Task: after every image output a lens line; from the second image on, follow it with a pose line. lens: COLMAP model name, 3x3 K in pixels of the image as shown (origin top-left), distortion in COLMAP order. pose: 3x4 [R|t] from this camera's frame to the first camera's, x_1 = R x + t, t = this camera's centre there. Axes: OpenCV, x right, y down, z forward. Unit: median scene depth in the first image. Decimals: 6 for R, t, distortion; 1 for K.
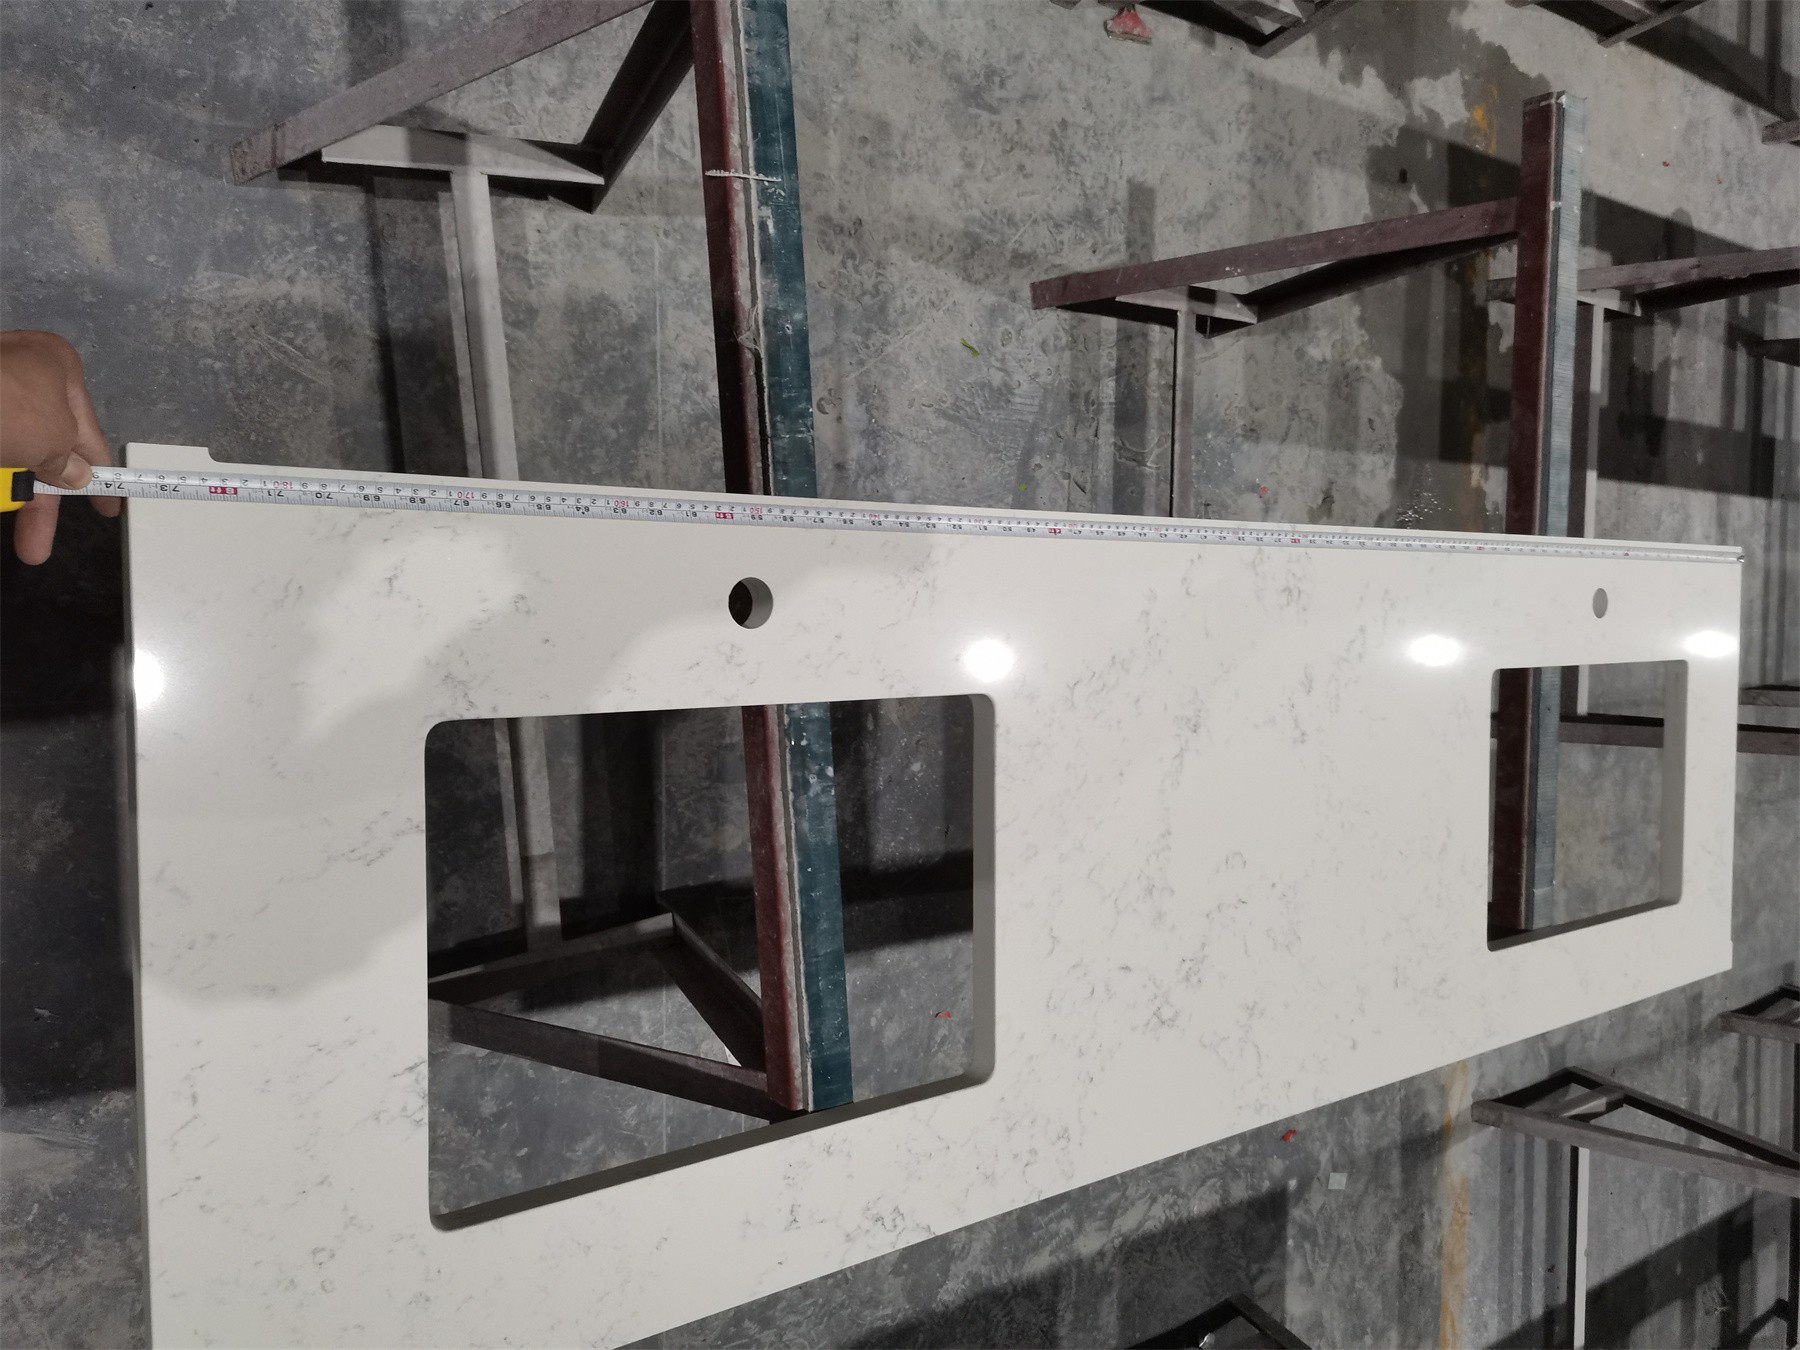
lens RADIAL K [[1374.0, 0, 909.6], [0, 1374.0, 671.4], [0, 0, 1]] dist [0.074800, -0.081300]
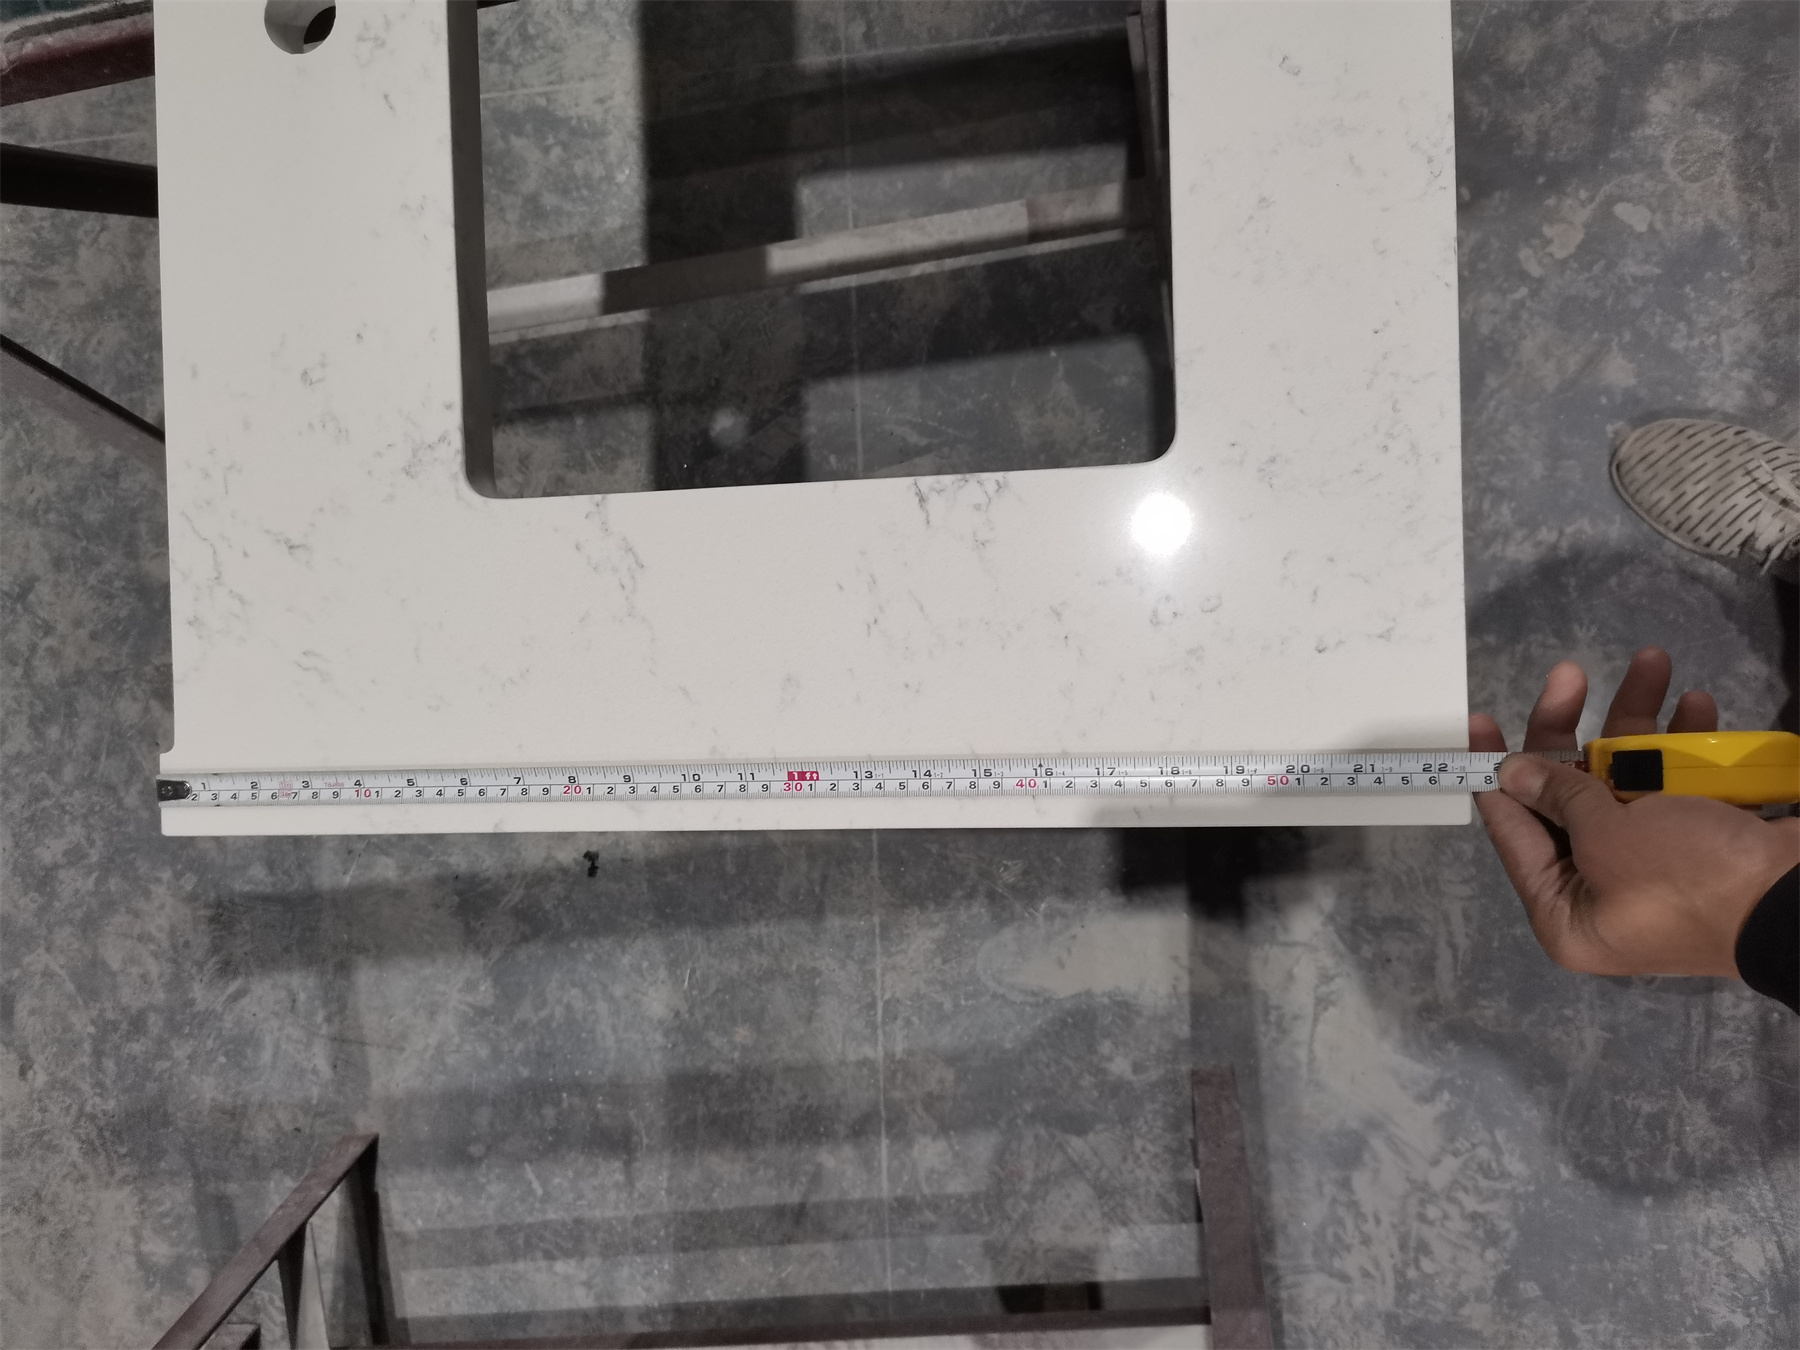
lens RADIAL K [[1374.0, 0, 902.9], [0, 1374.0, 676.8], [0, 0, 1]] dist [0.074800, -0.081300]
pose [[-0.127345, -0.804676, -0.579896, -0.012678], [0.976005, 0.002452, -0.217734, 0.246331], [0.176627, -0.593709, 0.785056, 0.225129]]
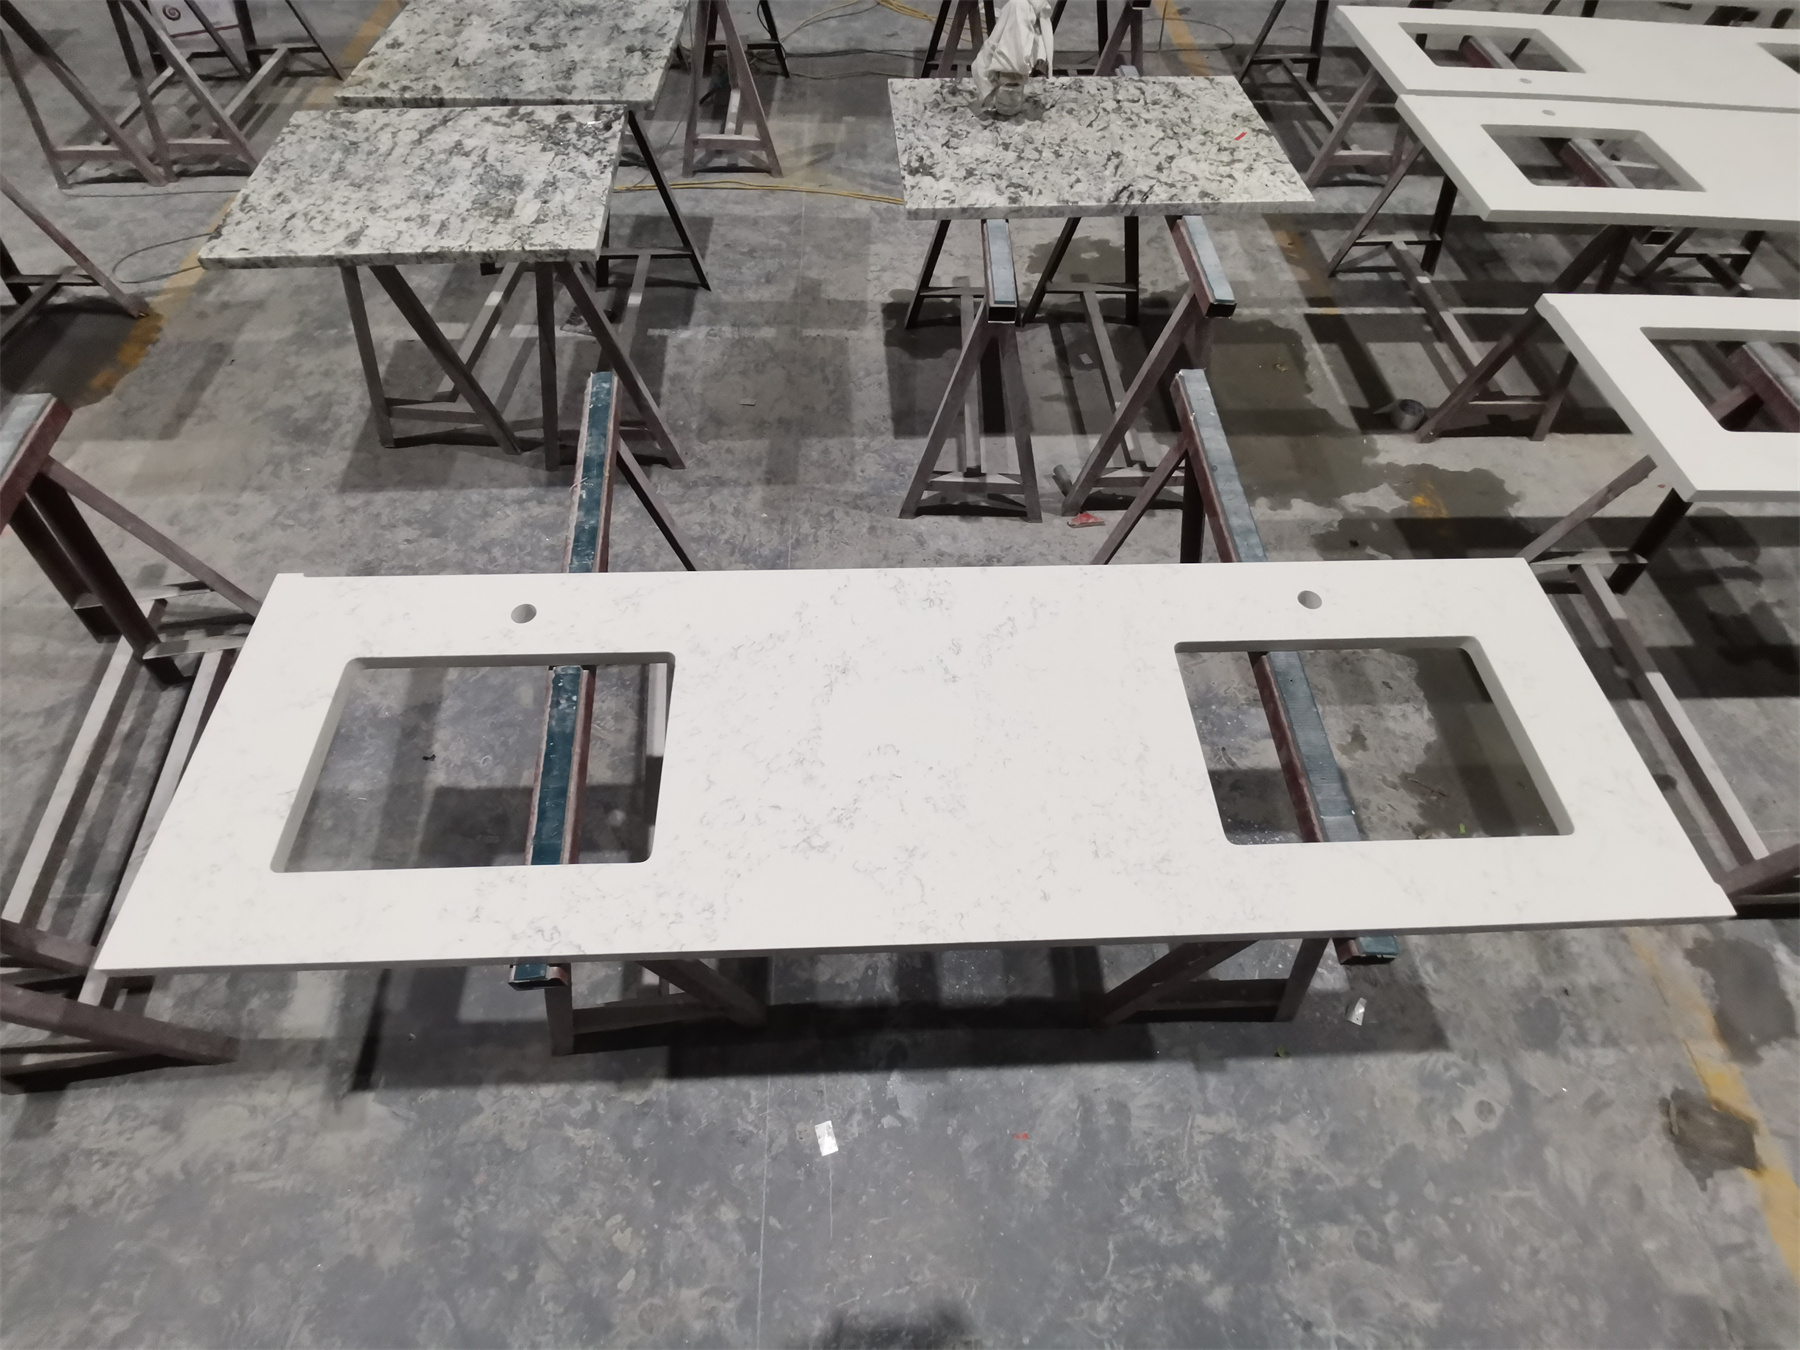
lens RADIAL K [[880.5, 0, 892.3], [0, 880.5, 682.7], [0, 0, 1]] dist [-0.002698, -0.001375]
pose [[0.813954, -0.352995, -0.461383, 0.603087], [0.009228, 0.801971, -0.597292, 0.550046], [0.580857, 0.481910, 0.656025, 0.339865]]
